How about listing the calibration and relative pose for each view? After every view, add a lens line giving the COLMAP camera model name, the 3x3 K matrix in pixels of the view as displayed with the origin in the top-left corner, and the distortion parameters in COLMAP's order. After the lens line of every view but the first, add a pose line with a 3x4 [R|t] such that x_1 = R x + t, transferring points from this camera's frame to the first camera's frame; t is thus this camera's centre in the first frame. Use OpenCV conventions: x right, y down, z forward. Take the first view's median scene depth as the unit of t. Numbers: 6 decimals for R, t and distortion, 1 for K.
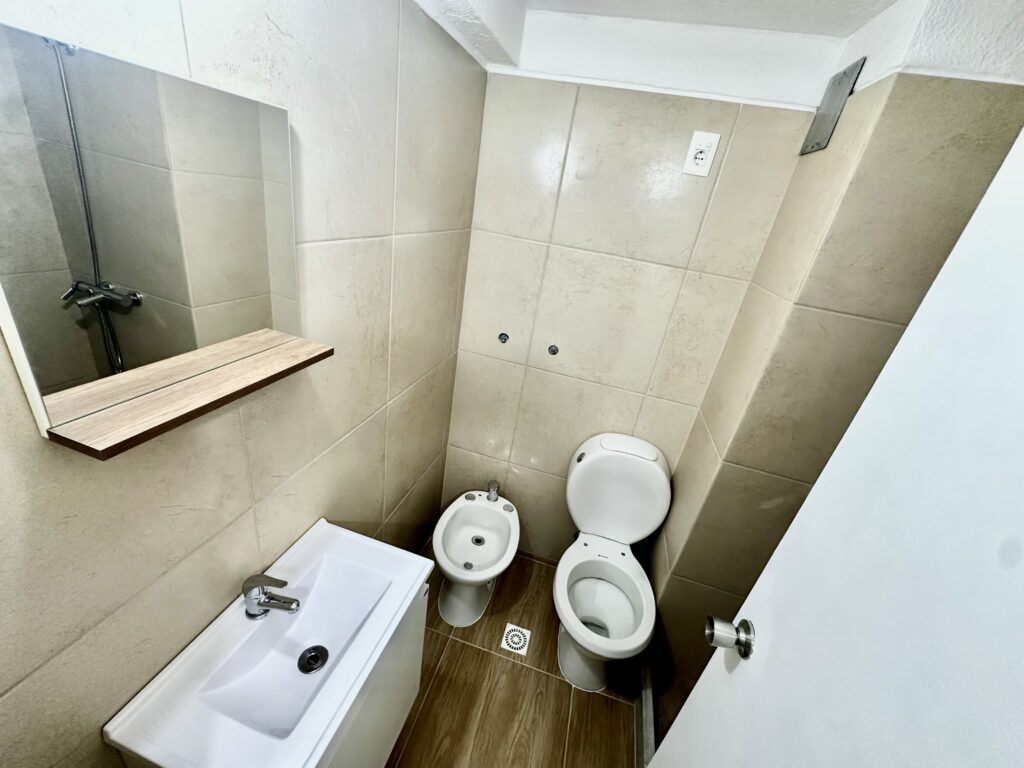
lens RADIAL K [[406.7, 0, 511.0], [0, 406.7, 384.5], [0, 0, 1]] dist [0.002896, 0.000585]
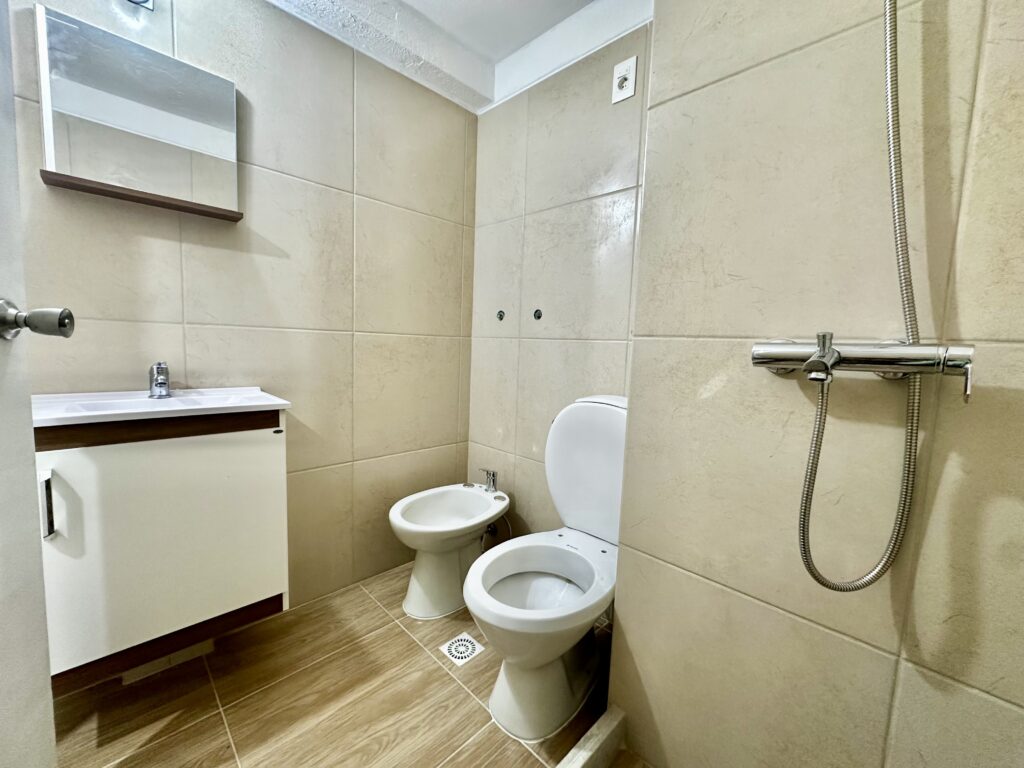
lens RADIAL K [[406.7, 0, 506.1], [0, 406.7, 379.9], [0, 0, 1]] dist [0.002896, 0.000585]
pose [[0.861643, -0.075975, -0.501796, 0.586681], [-0.123536, 0.927596, -0.352569, 0.472539], [0.492250, 0.365779, 0.789871, 0.275595]]
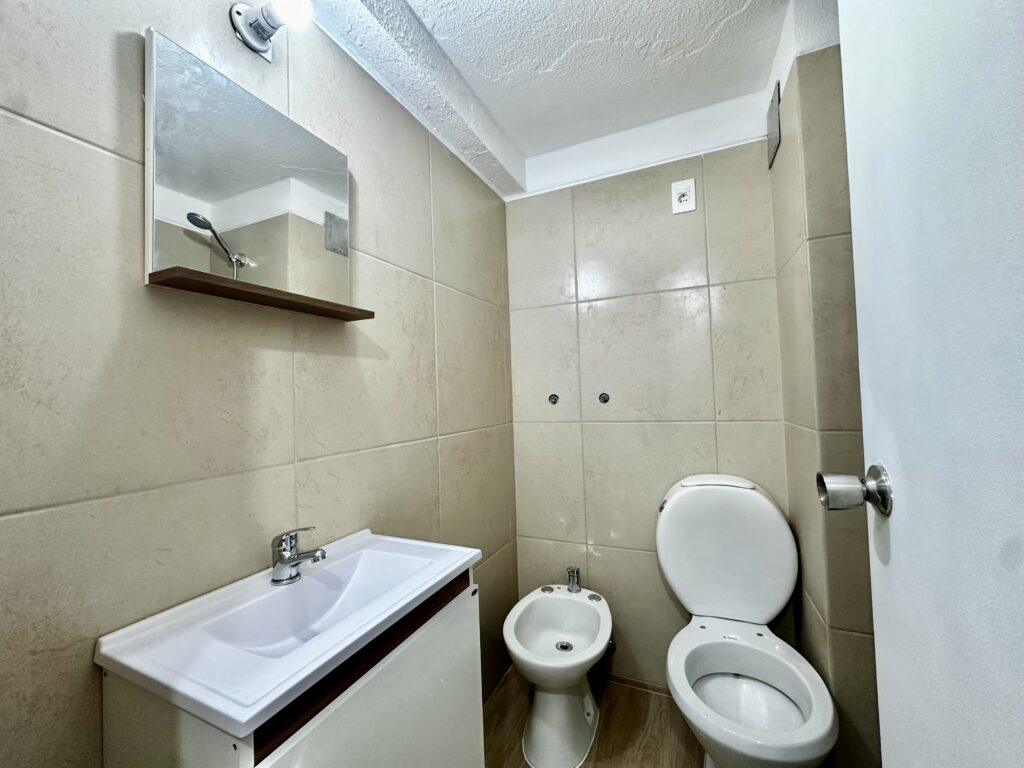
lens RADIAL K [[406.7, 0, 511.6], [0, 406.7, 382.8], [0, 0, 1]] dist [0.002896, 0.000585]
pose [[0.969366, -0.192364, -0.152724, 0.049974], [0.101014, 0.879001, -0.465997, 0.364229], [0.223886, 0.436294, 0.871506, 0.078109]]
